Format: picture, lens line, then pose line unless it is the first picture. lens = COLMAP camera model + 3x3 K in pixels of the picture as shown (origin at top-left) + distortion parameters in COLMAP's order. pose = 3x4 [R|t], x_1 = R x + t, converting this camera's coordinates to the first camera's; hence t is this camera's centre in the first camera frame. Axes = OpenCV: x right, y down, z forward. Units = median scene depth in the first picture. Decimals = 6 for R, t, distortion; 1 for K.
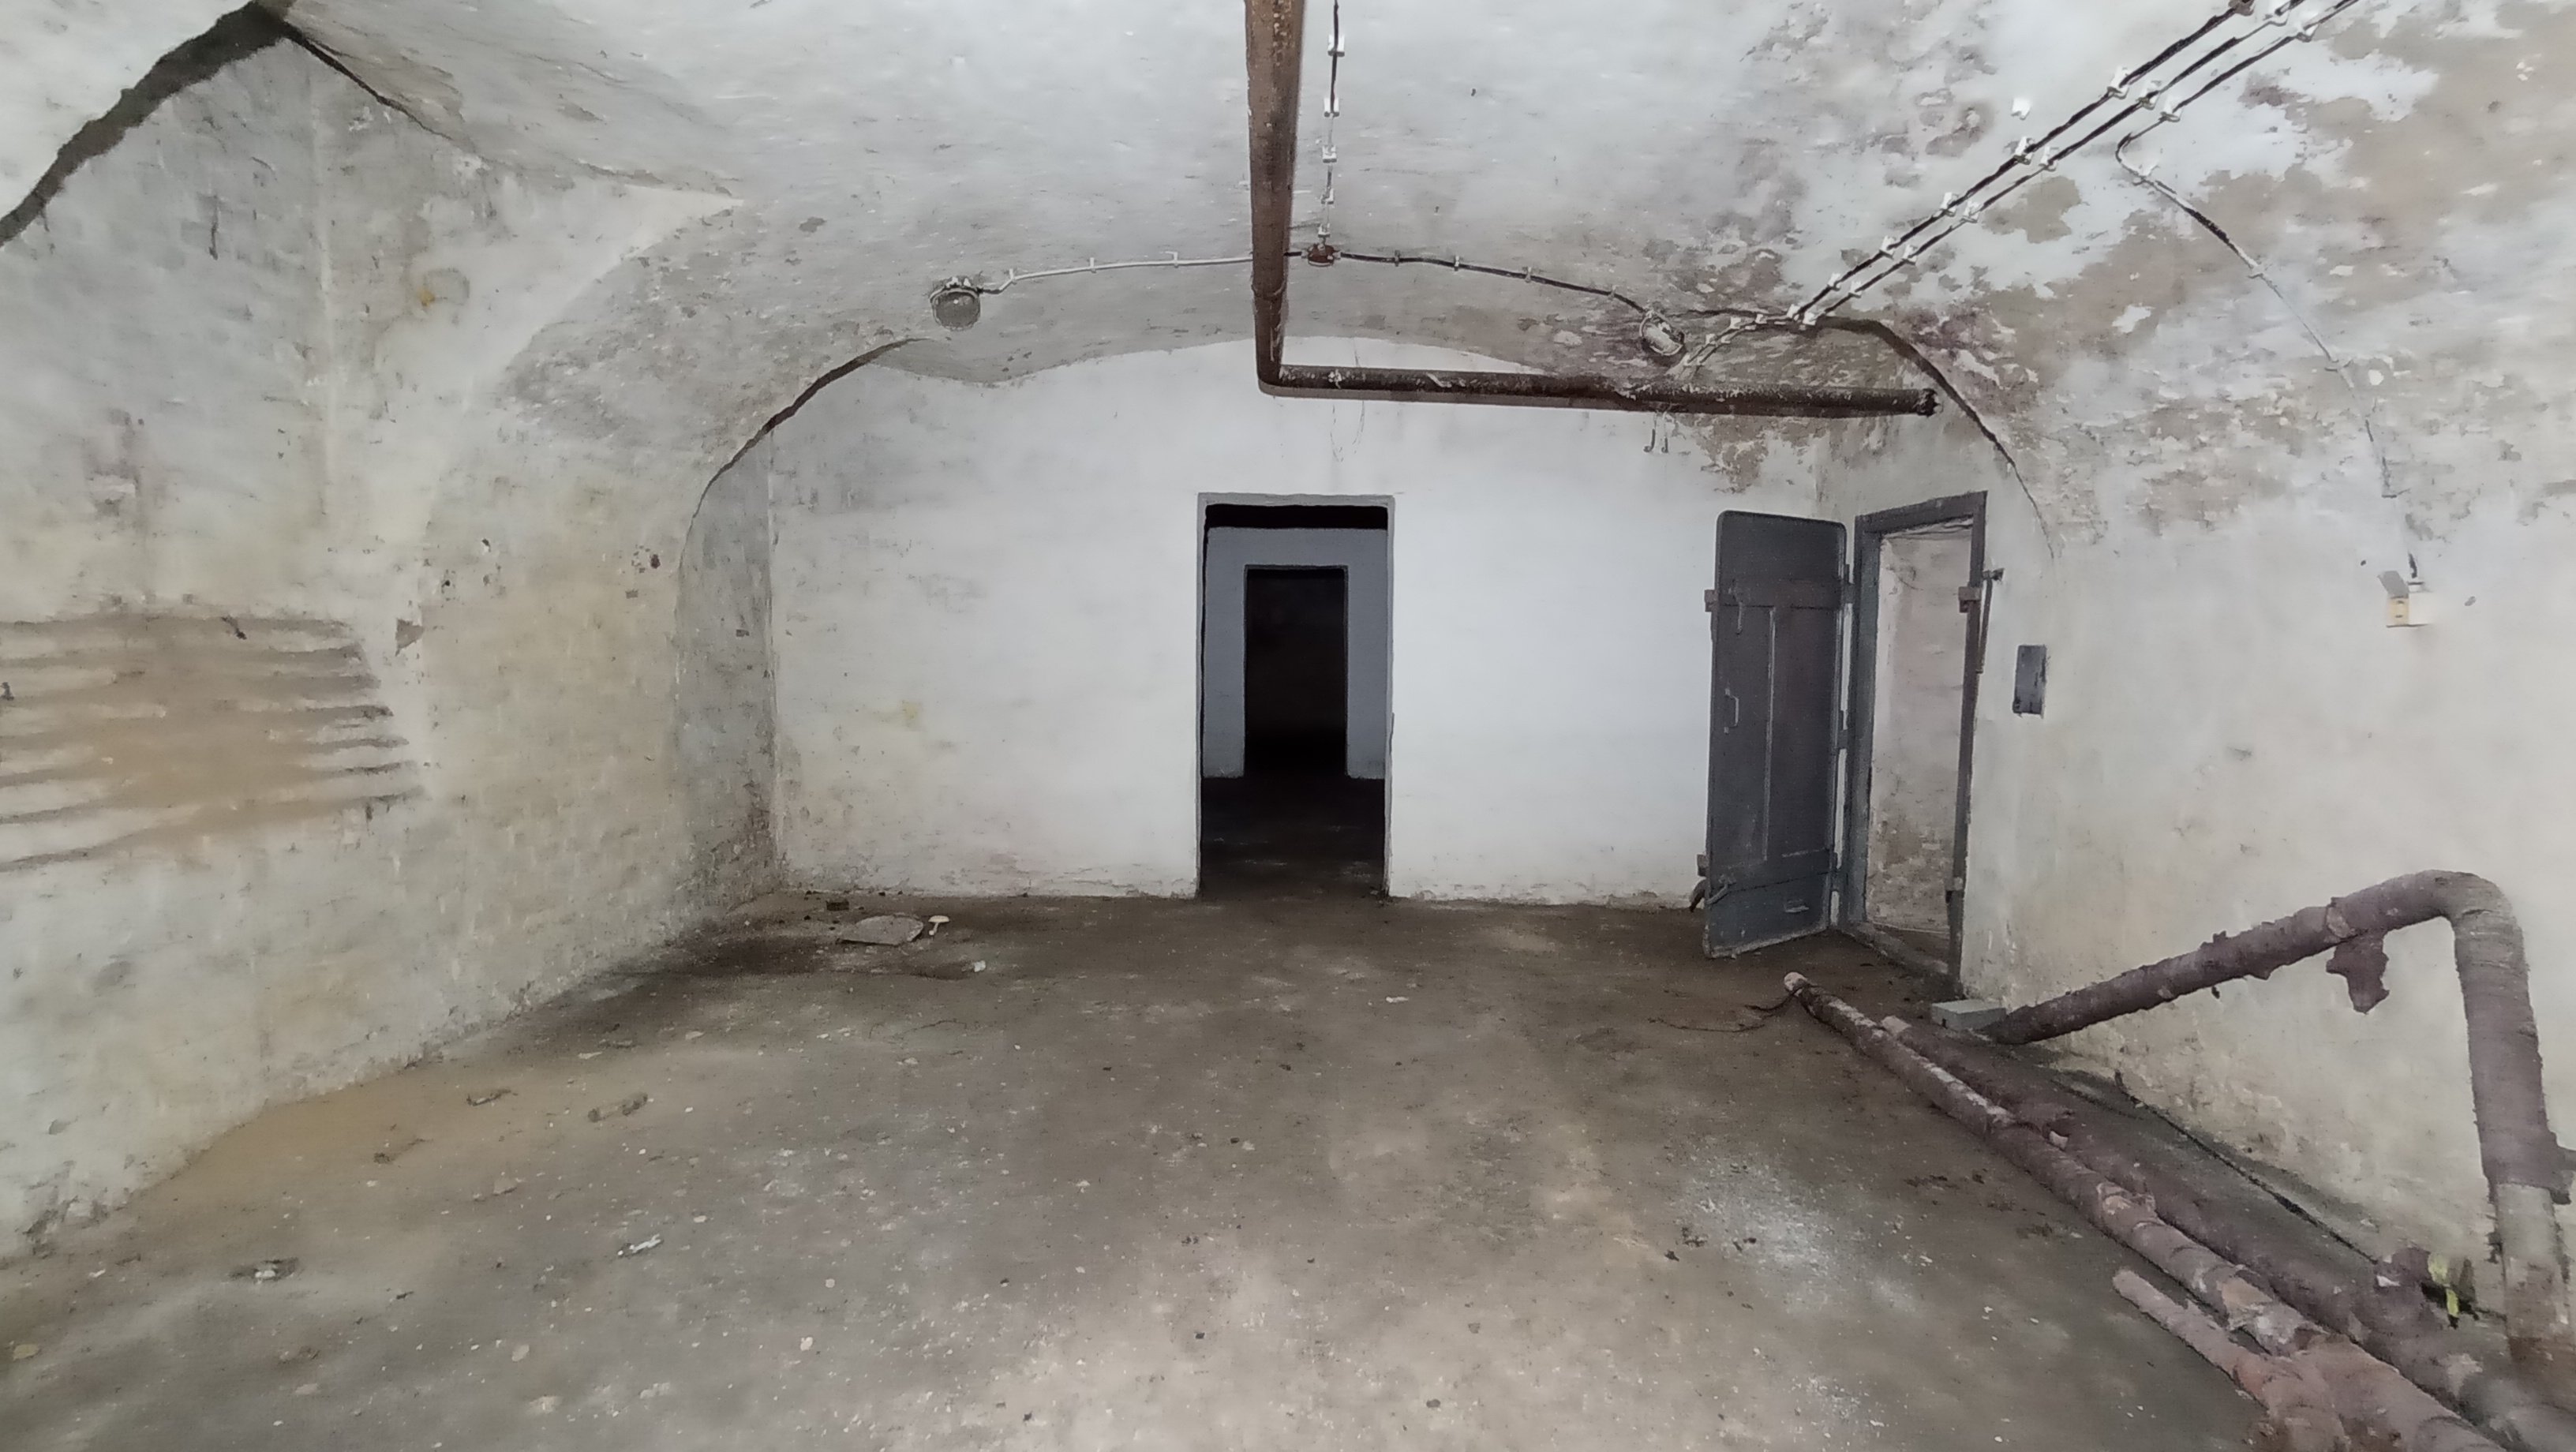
lens RADIAL K [[1161.6, 0, 1294.1], [0, 1161.6, 739.5], [0, 0, 1]] dist [-0.039527, 0.035743]
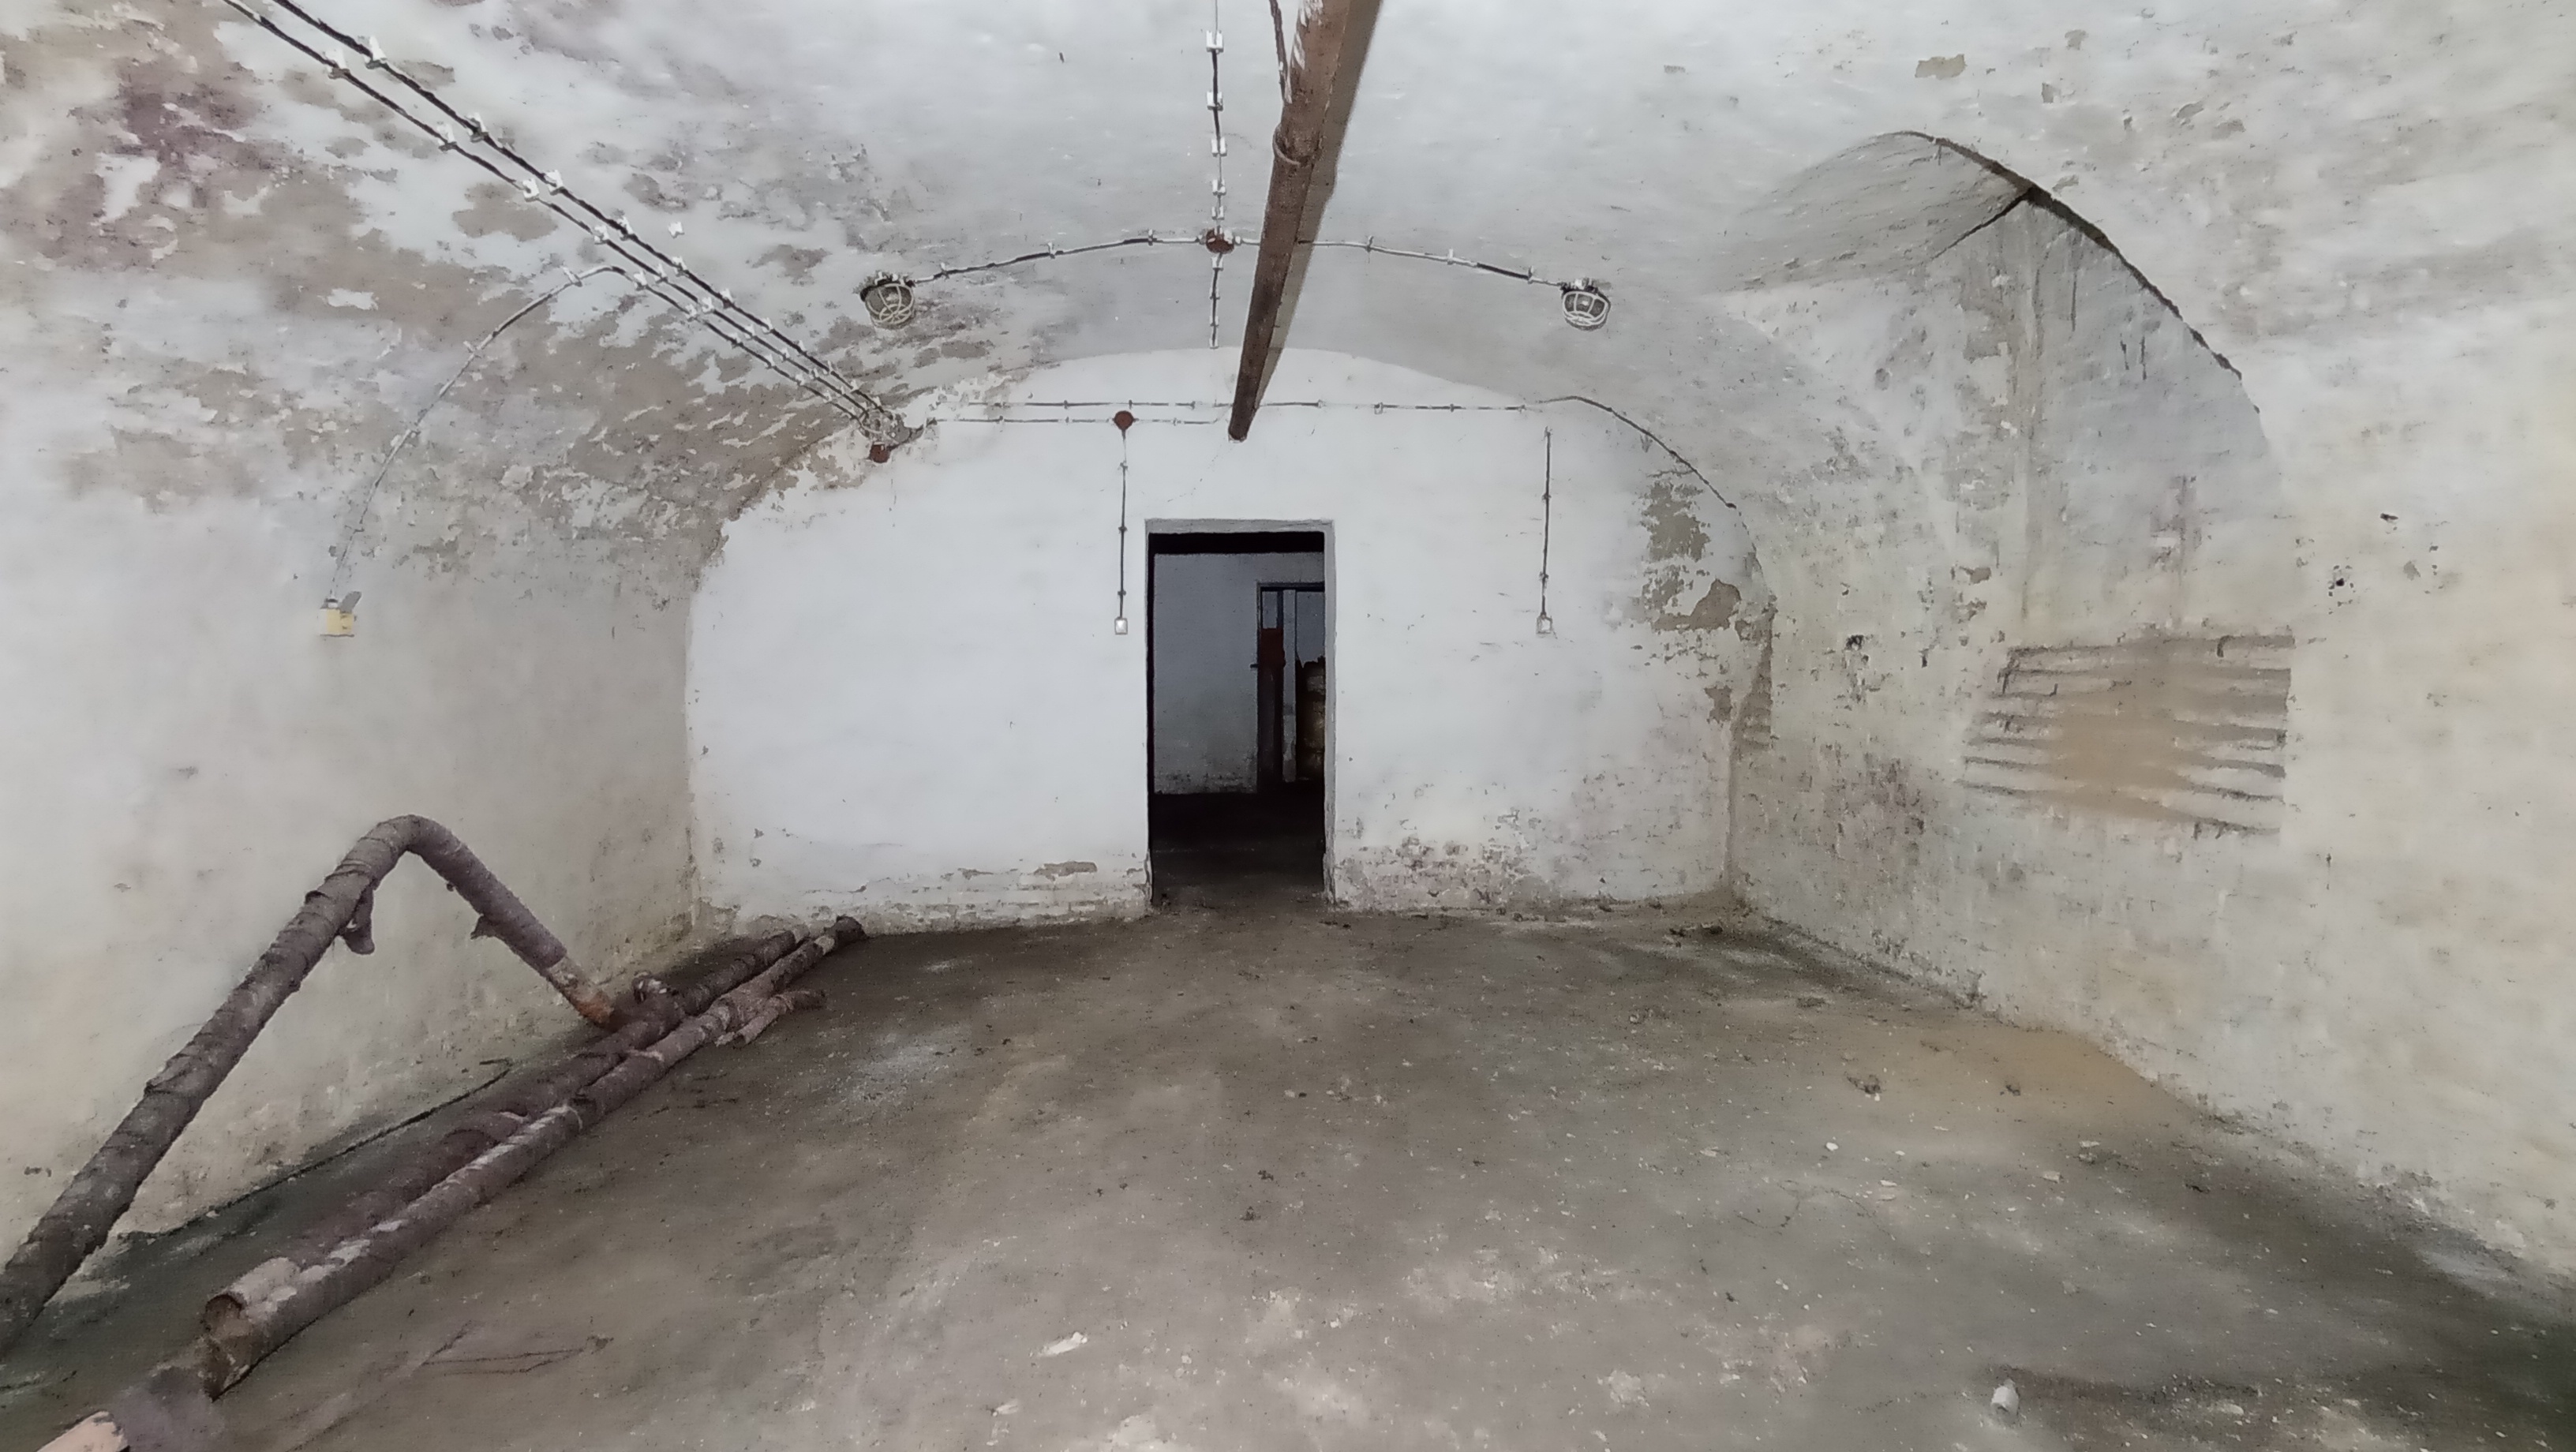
lens RADIAL K [[1161.6, 0, 1294.1], [0, 1161.6, 739.5], [0, 0, 1]] dist [-0.039527, 0.035743]
pose [[-0.998217, -0.001312, -0.059673, 0.023916], [-0.010482, 0.988075, 0.153617, -0.162422], [0.058760, 0.153969, -0.986327, 1.974945]]
